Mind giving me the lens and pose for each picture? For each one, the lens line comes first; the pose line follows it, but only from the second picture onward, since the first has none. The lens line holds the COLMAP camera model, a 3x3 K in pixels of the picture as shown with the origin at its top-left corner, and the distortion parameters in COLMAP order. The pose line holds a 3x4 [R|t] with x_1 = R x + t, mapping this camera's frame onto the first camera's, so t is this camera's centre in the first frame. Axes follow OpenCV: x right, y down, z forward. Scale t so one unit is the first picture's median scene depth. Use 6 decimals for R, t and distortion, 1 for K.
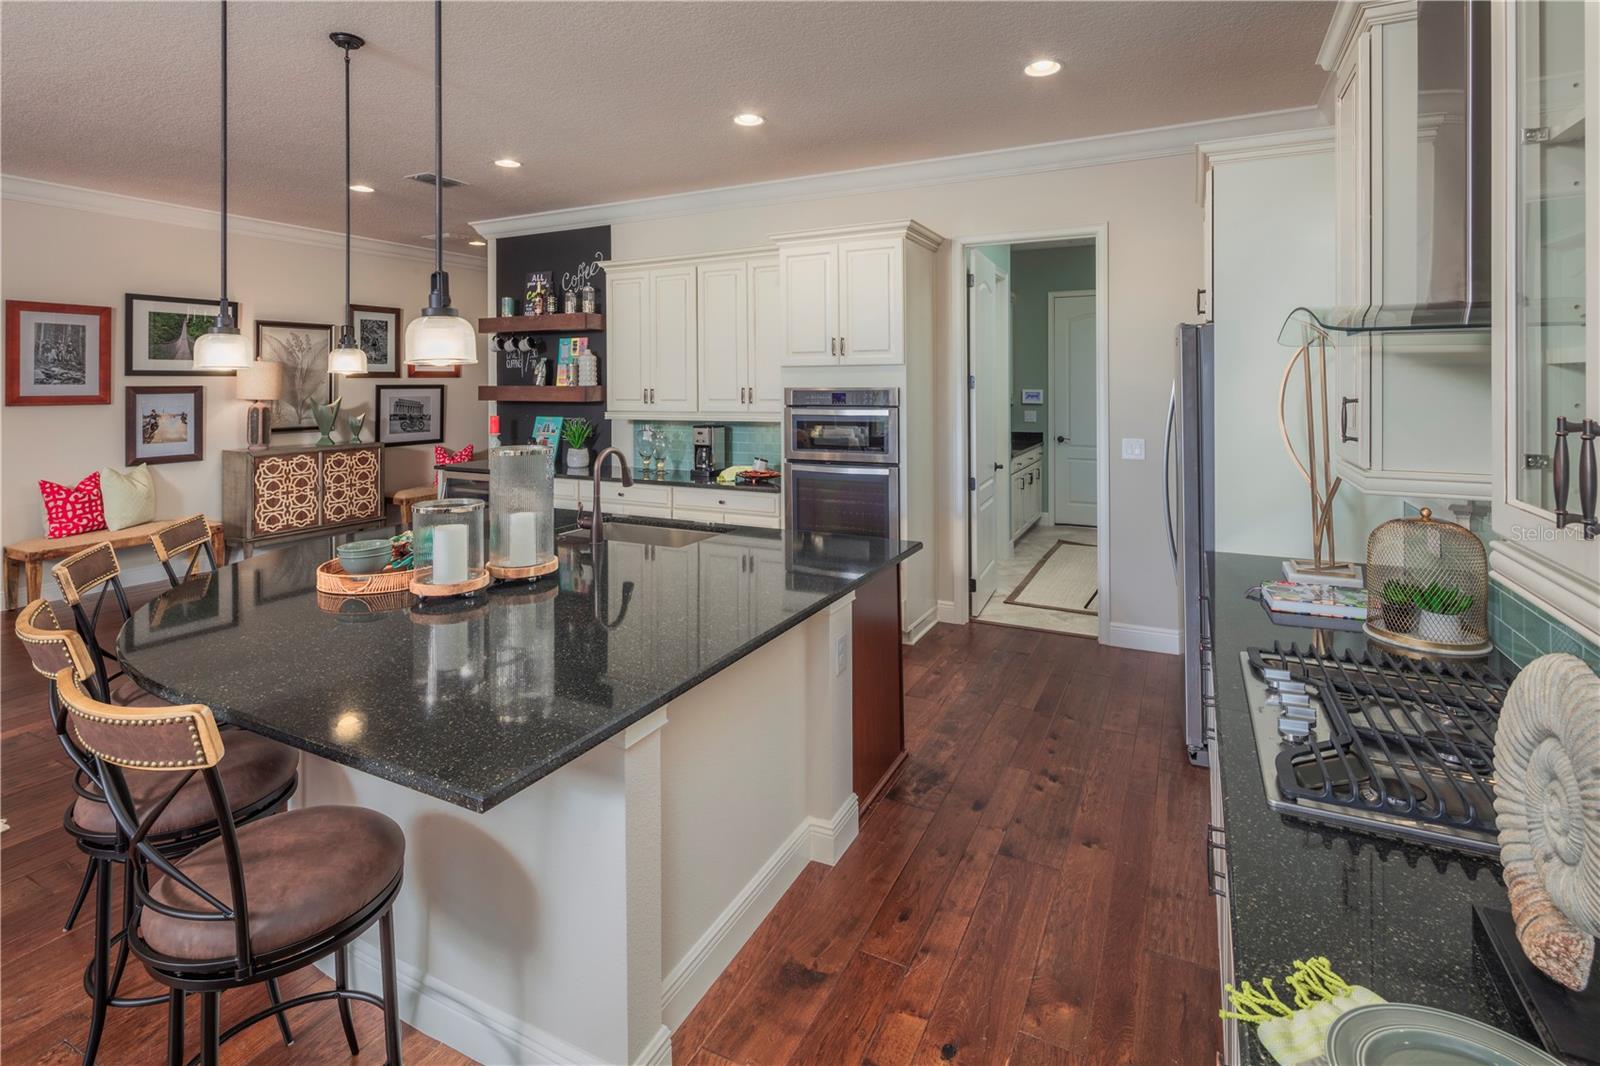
lens RADIAL K [[771.7, 0, 798.4], [0, 771.7, 383.2], [0, 0, 1]] dist [-0.000206, 0.000173]
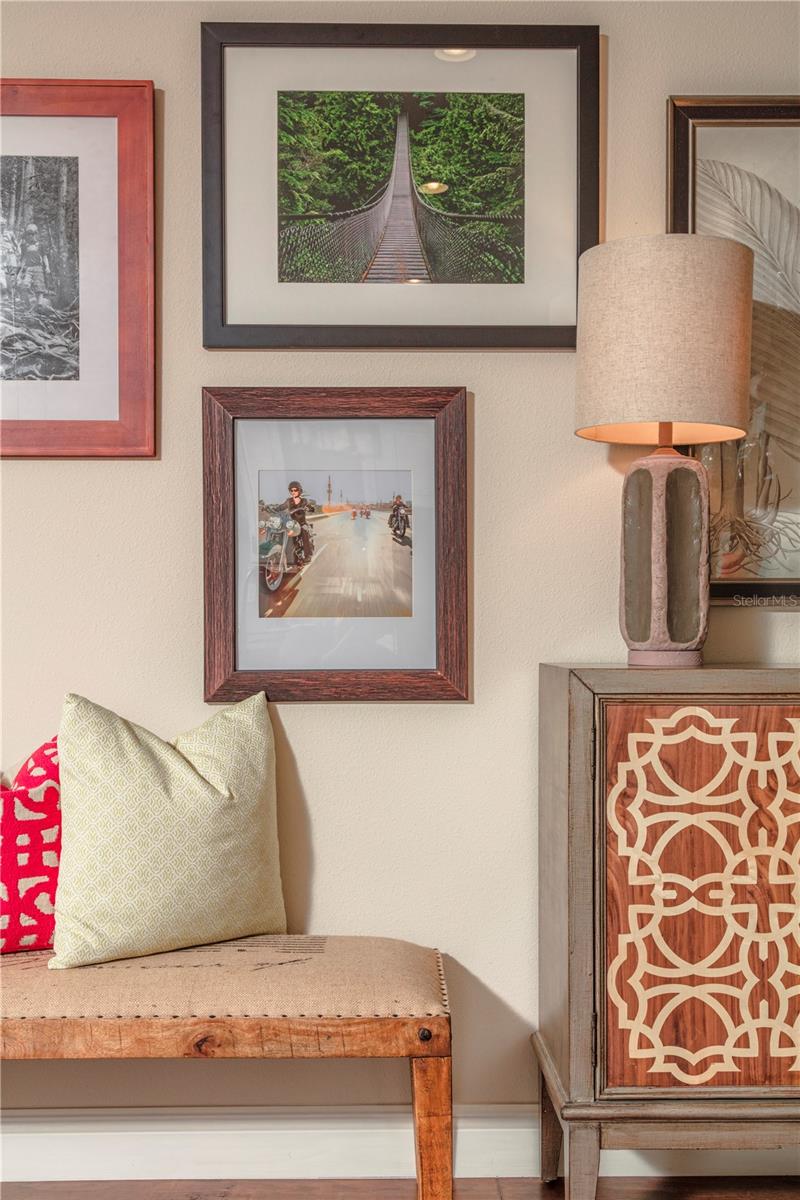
lens RADIAL K [[1230.9, 0, 400.0], [0, 1230.9, 600.0], [0, 0, 1]] dist [0.019260, 0.018620]
pose [[0.464822, -0.013432, -0.885303, -0.465894], [0.001629, 0.999896, -0.014316, 0.078283], [0.885403, 0.005212, 0.464795, 0.843521]]
